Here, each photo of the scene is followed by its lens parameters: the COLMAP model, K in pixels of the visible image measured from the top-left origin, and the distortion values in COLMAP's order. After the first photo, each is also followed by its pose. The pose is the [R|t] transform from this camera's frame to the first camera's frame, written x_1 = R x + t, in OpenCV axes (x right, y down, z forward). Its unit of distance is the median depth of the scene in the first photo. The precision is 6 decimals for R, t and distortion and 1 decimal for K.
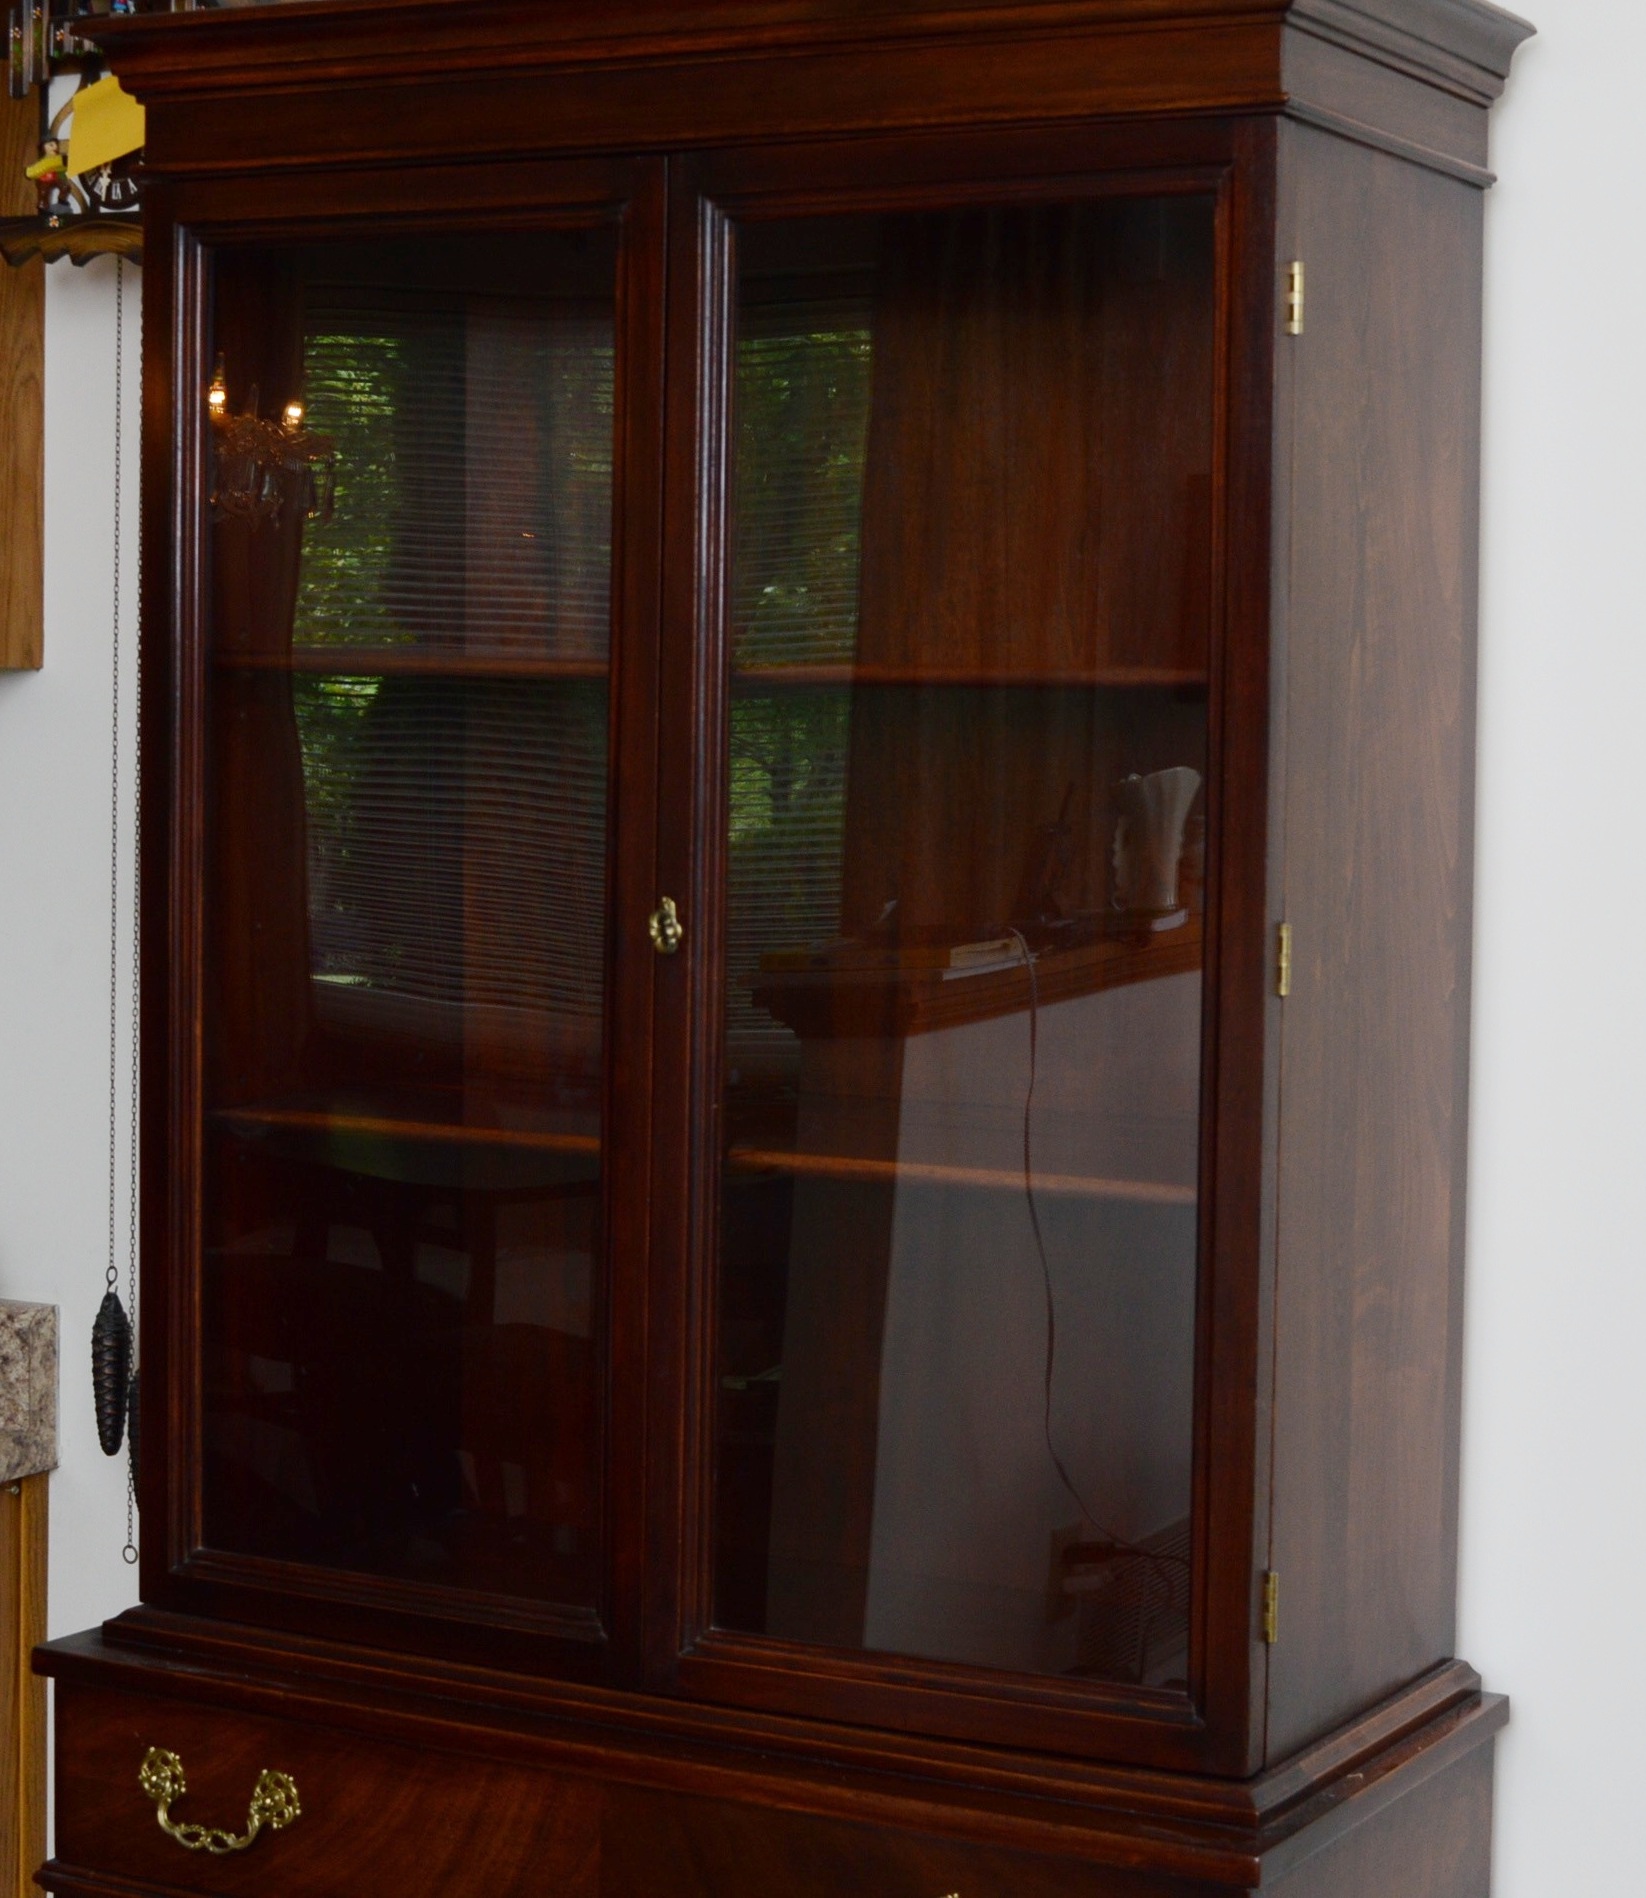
lens RADIAL K [[3778.7, 0, 1035.2], [0, 3778.7, 946.1], [0, 0, 1]] dist [-0.049119, 0.099003]
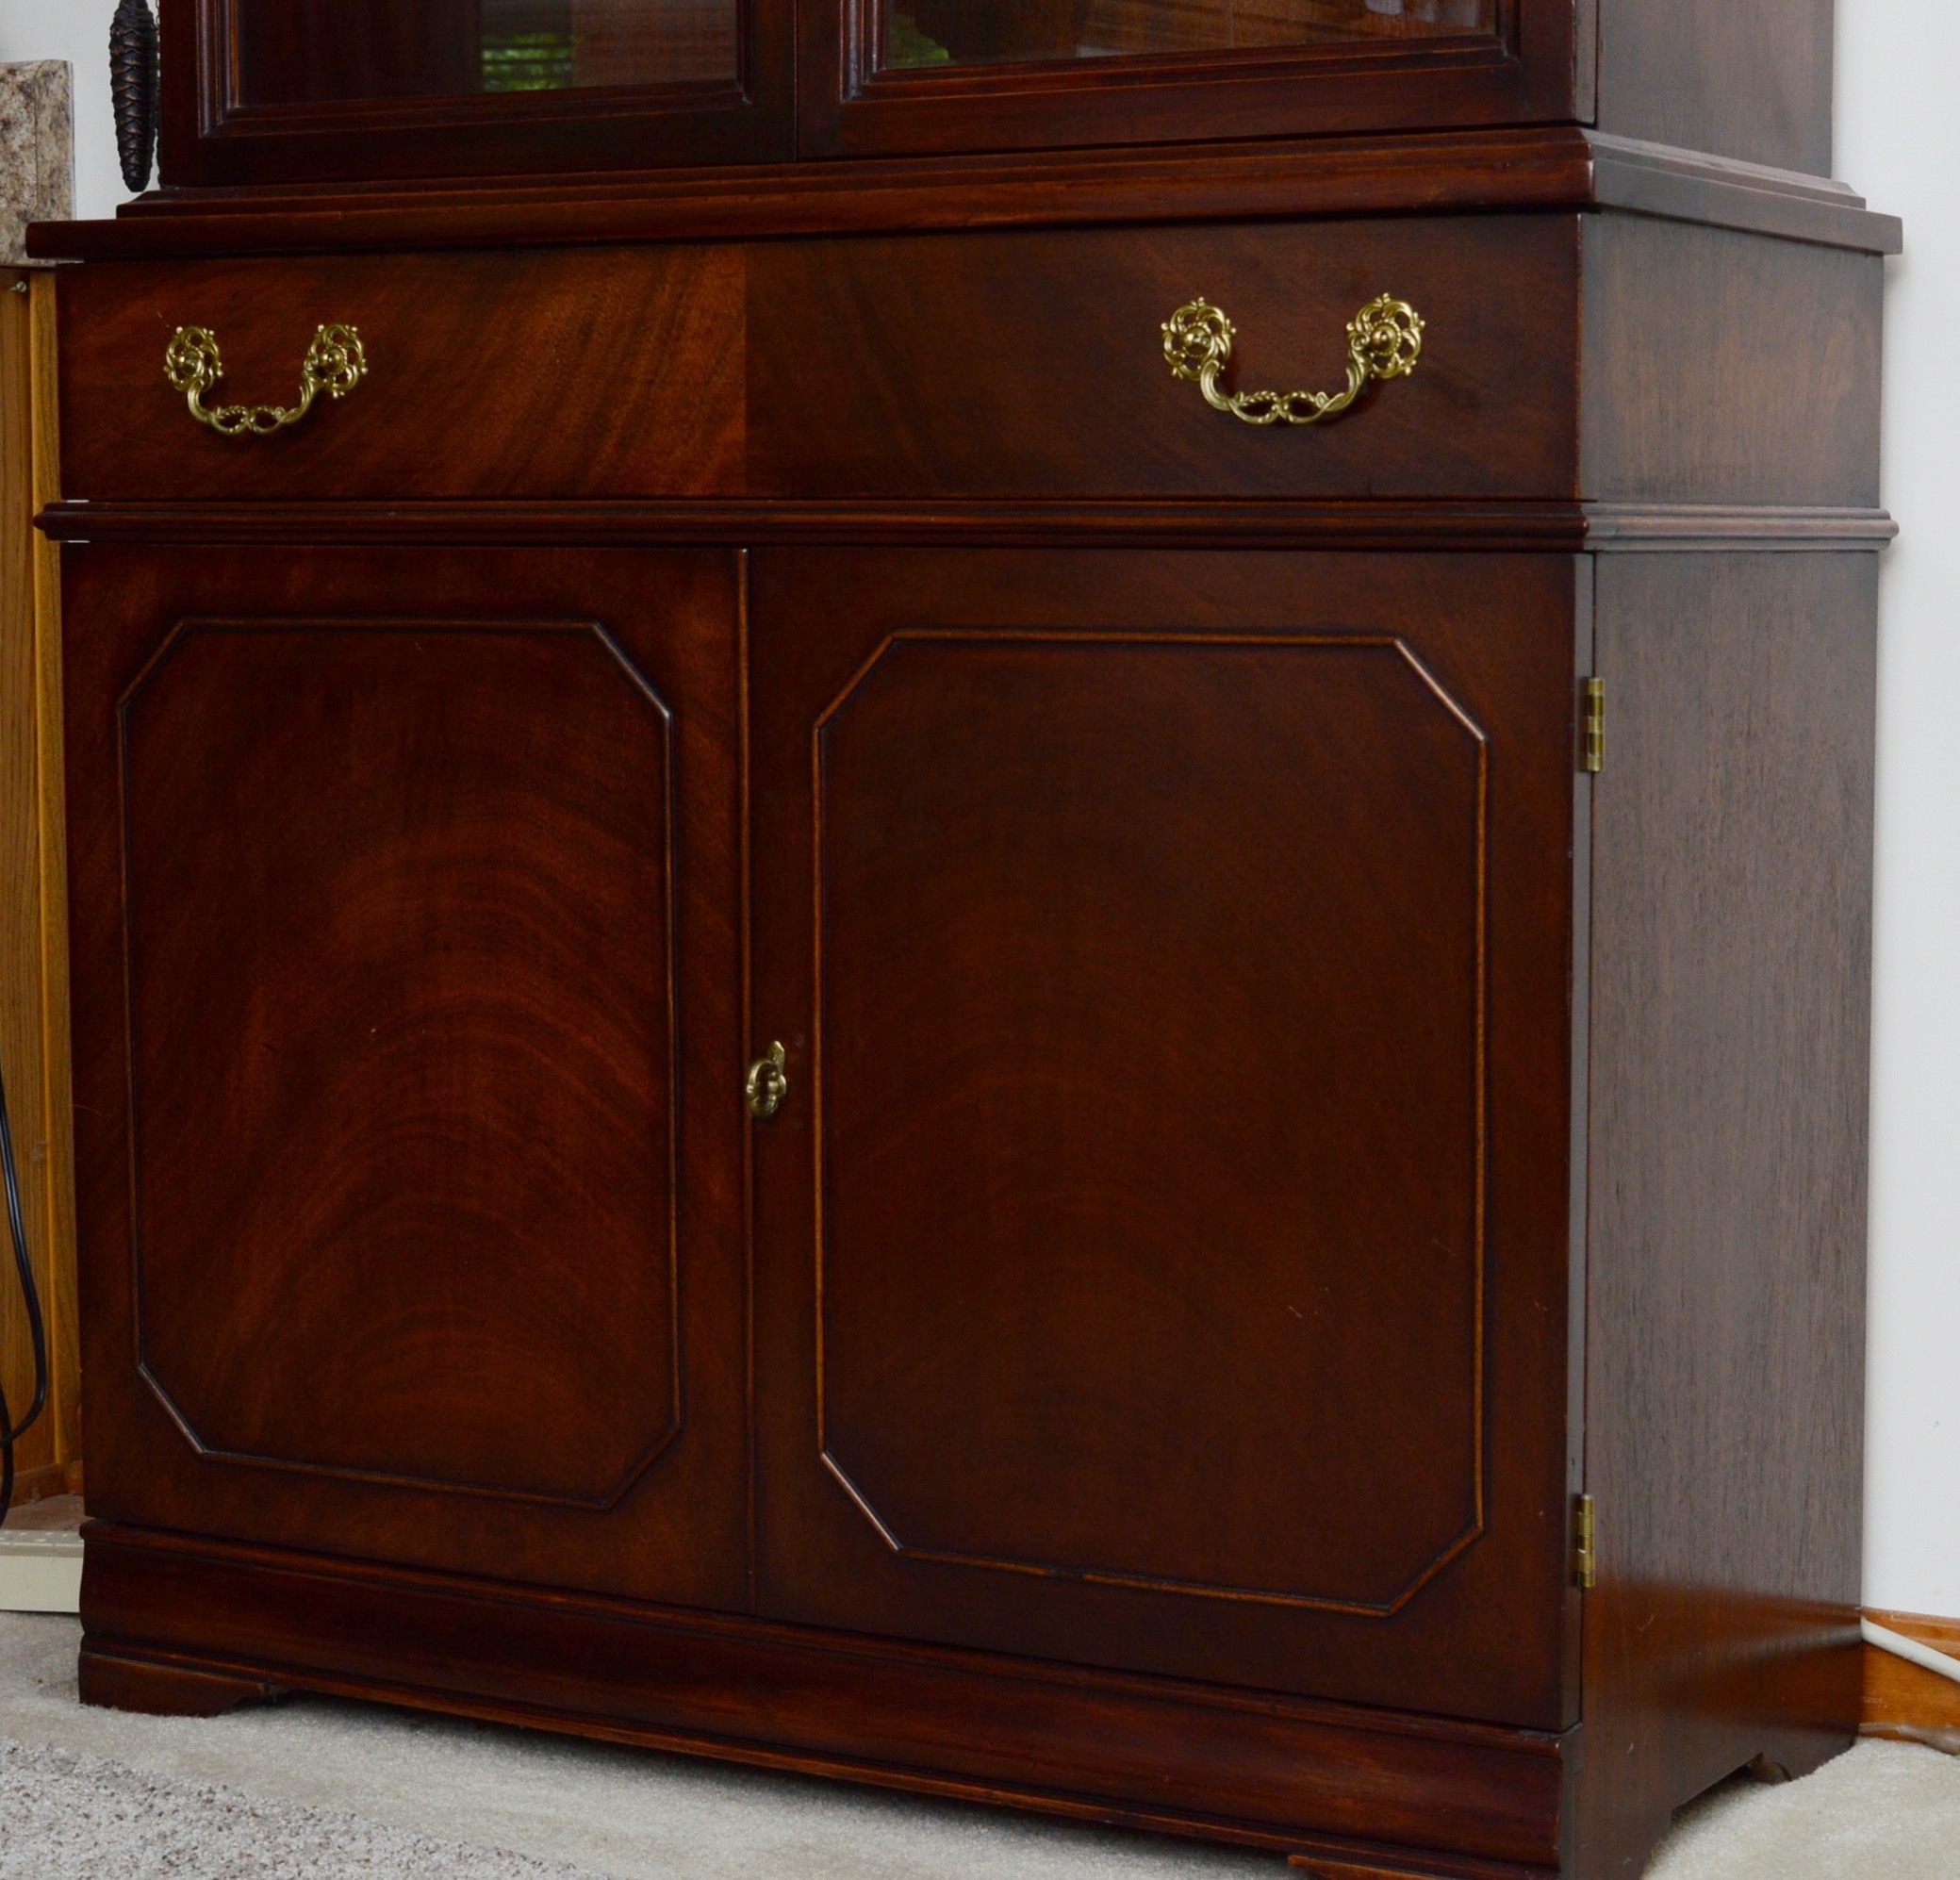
lens RADIAL K [[4332.3, 0, 1200.1], [0, 4332.3, 937.6], [0, 0, 1]] dist [0.017025, -0.048072]
pose [[0.999753, -0.014718, -0.016654, -0.007411], [0.015151, 0.999543, 0.026175, 0.324294], [0.016261, -0.026421, 0.999519, 0.092050]]
